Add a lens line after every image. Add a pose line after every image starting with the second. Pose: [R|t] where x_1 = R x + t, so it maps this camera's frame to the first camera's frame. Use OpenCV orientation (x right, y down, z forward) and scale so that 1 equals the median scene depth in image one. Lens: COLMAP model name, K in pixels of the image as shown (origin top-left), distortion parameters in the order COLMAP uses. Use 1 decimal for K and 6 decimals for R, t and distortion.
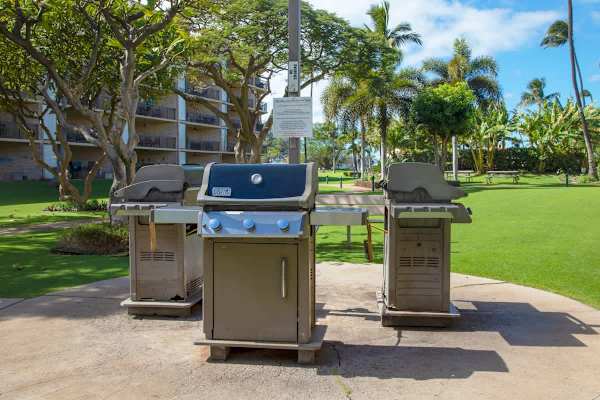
lens RADIAL K [[756.5, 0, 300.0], [0, 756.5, 200.0], [0, 0, 1]] dist [-0.022612, 0.407119]
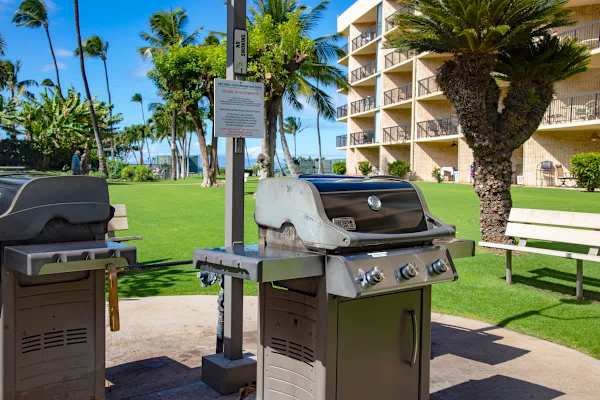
lens RADIAL K [[756.5, 0, 300.0], [0, 756.5, 200.0], [0, 0, 1]] dist [-0.022612, 0.407119]
pose [[0.574614, -0.027781, 0.817953, -0.245161], [0.012728, 0.999606, 0.025009, -0.018012], [-0.818325, -0.003960, 0.574741, 0.239573]]
